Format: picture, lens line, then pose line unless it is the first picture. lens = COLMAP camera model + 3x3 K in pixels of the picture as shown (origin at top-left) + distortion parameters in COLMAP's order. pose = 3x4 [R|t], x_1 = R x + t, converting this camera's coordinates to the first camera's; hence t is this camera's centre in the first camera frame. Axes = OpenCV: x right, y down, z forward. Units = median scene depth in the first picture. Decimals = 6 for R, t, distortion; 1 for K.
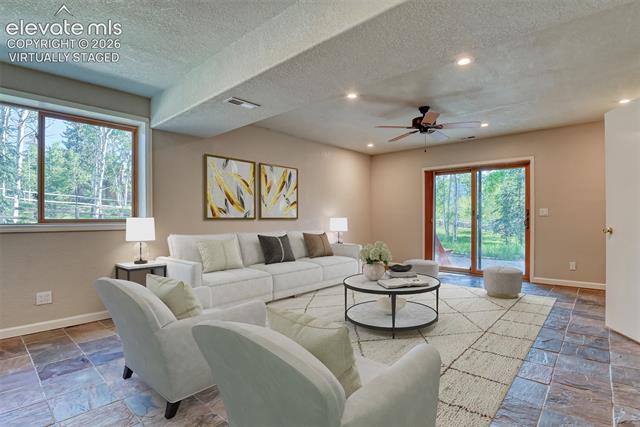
lens RADIAL K [[314.2, 0, 321.7], [0, 314.2, 217.1], [0, 0, 1]] dist [-0.027943, -0.001387]
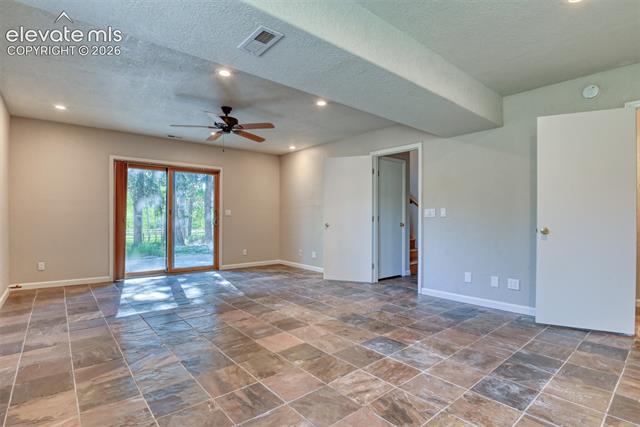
lens RADIAL K [[314.2, 0, 318.3], [0, 314.2, 215.0], [0, 0, 1]] dist [-0.027943, -0.001387]
pose [[0.147827, 0.010562, 0.988957, -0.487612], [-0.008365, 0.999921, -0.009429, 0.001669], [-0.988978, -0.006879, 0.147903, 0.433077]]
